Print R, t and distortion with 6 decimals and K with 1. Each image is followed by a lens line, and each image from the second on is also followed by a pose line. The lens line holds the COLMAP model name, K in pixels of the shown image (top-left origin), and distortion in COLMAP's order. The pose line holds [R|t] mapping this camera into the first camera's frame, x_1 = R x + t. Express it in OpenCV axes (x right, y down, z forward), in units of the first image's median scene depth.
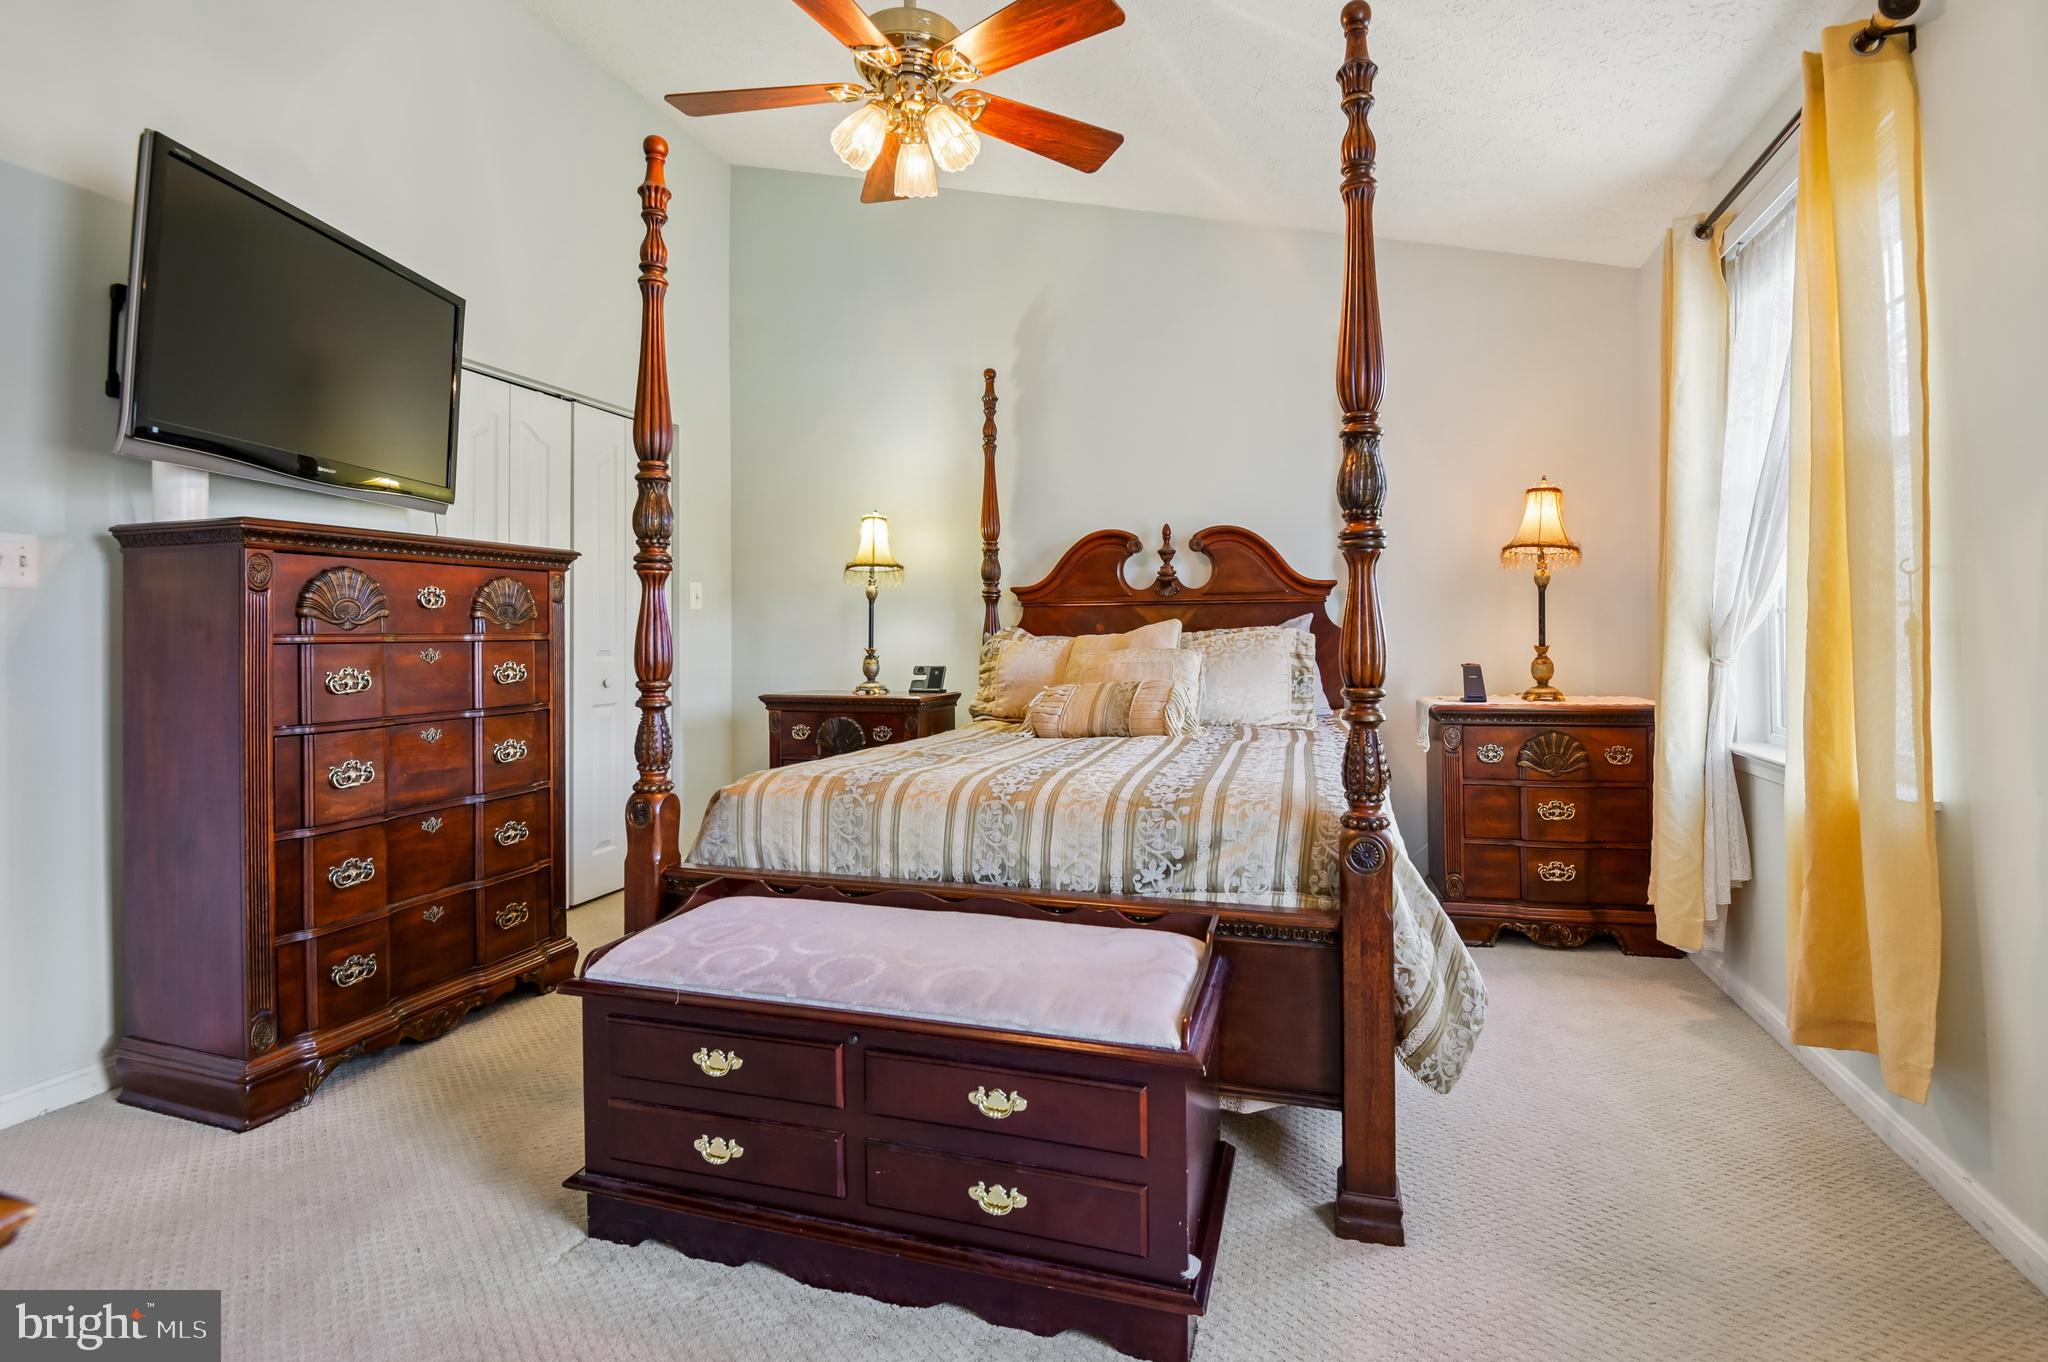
lens RADIAL K [[953.6, 0, 1033.1], [0, 953.6, 631.8], [0, 0, 1]] dist [-0.021781, -0.000612]
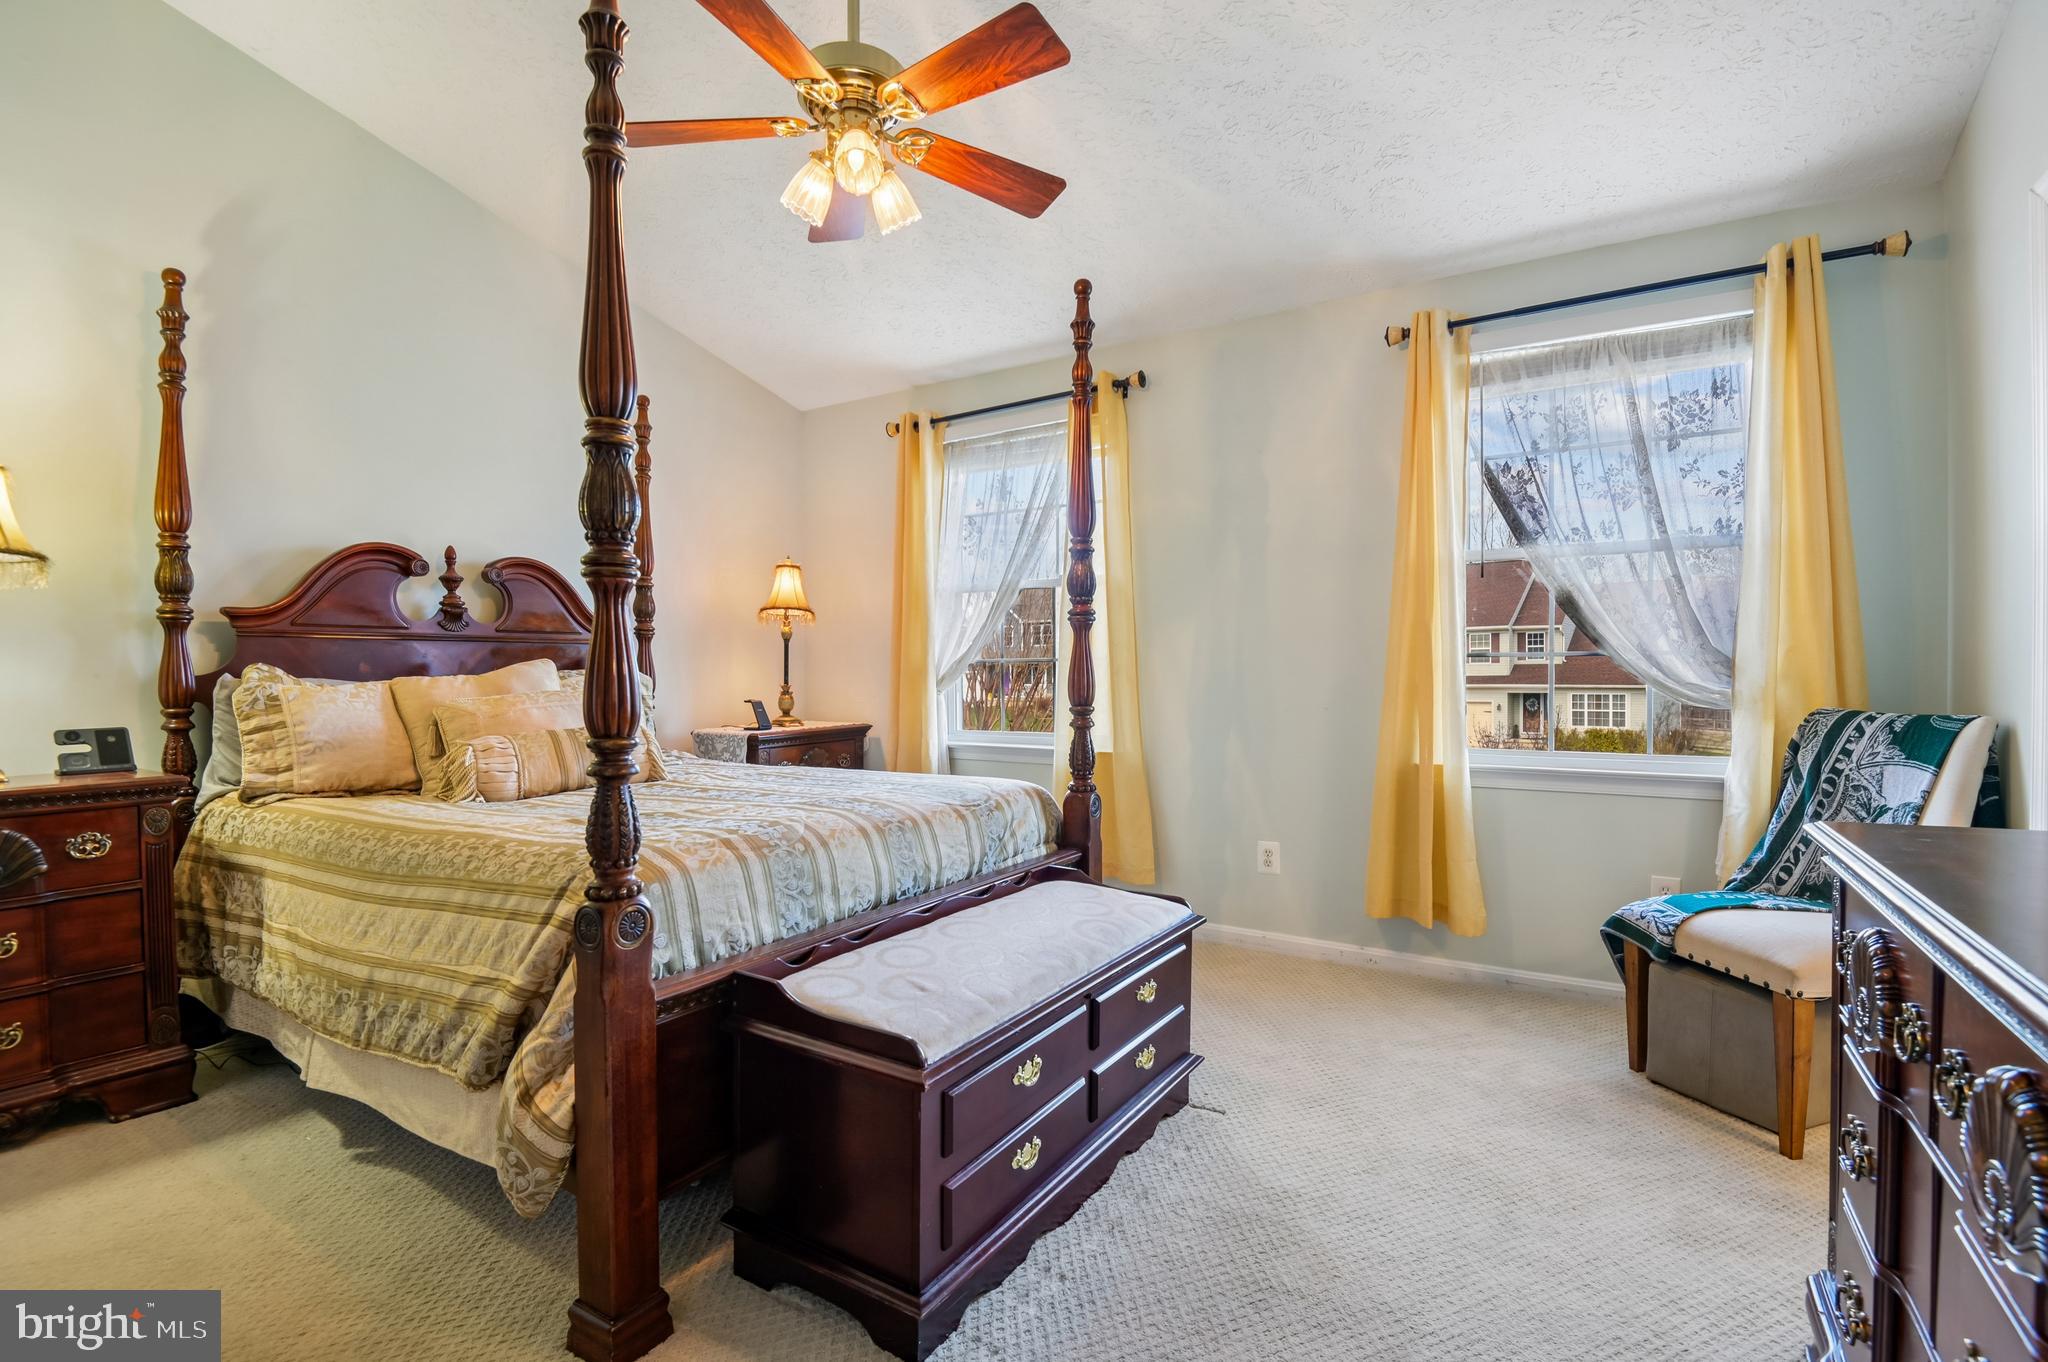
lens RADIAL K [[953.6, 0, 1017.1], [0, 953.6, 679.6], [0, 0, 1]] dist [-0.021781, -0.000612]
pose [[0.260590, -0.001787, 0.965448, -0.559534], [0.001877, 0.999997, 0.001345, 0.005581], [-0.965448, 0.001461, 0.260593, 0.304629]]
